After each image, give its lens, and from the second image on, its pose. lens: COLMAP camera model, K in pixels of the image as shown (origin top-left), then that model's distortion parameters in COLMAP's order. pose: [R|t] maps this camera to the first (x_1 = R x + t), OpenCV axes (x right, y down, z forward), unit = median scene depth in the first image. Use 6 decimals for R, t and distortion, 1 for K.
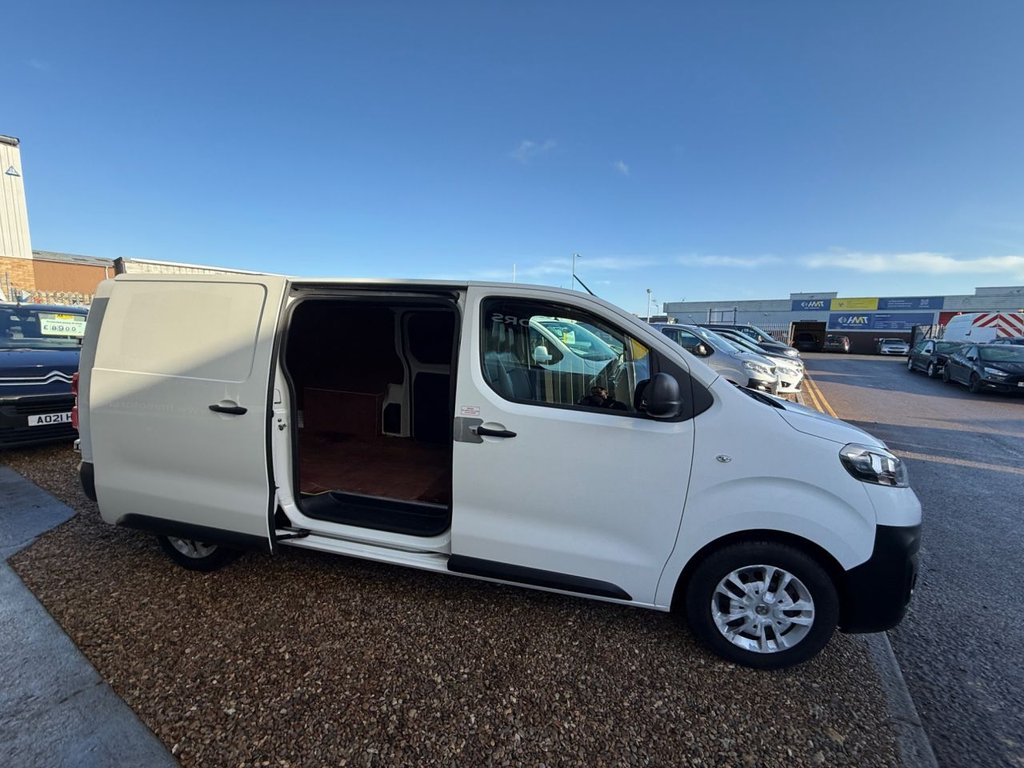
lens RADIAL K [[407.7, 0, 508.9], [0, 407.7, 383.5], [0, 0, 1]] dist [-0.000130, 0.000215]
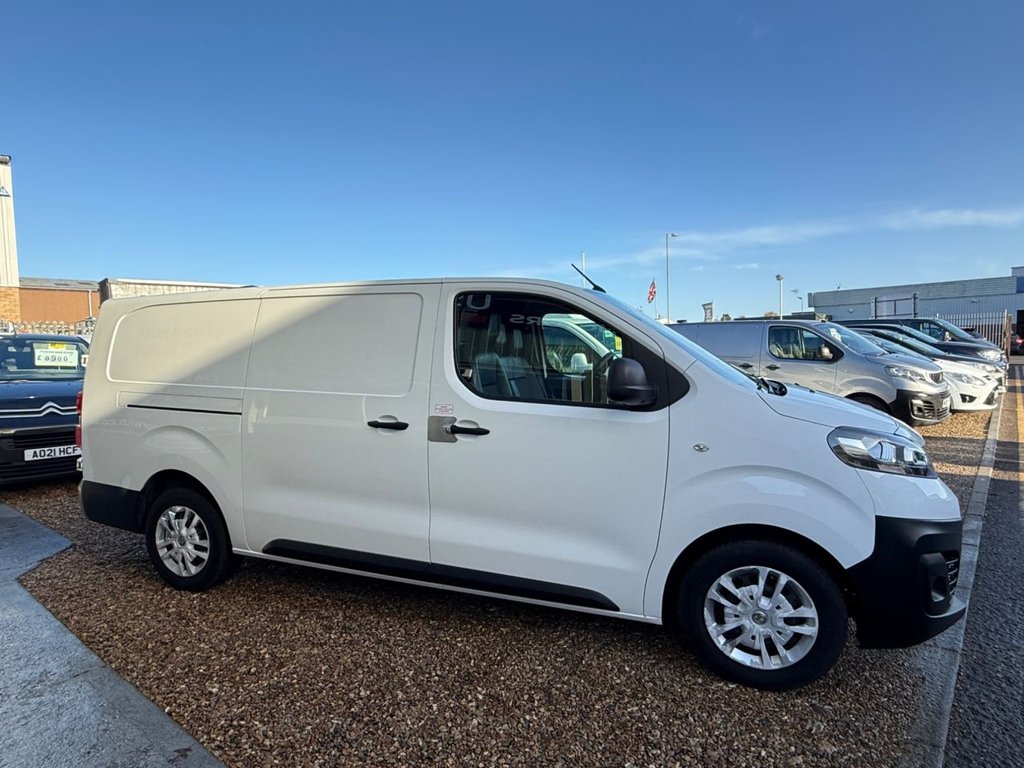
lens RADIAL K [[574.4, 0, 505.9], [0, 574.4, 384.2], [0, 0, 1]] dist [-0.000619, -0.000165]
pose [[0.988737, -0.037683, -0.144841, 0.248048], [0.028151, 0.997335, -0.067303, 0.102116], [0.146991, 0.062468, 0.987163, -0.326231]]
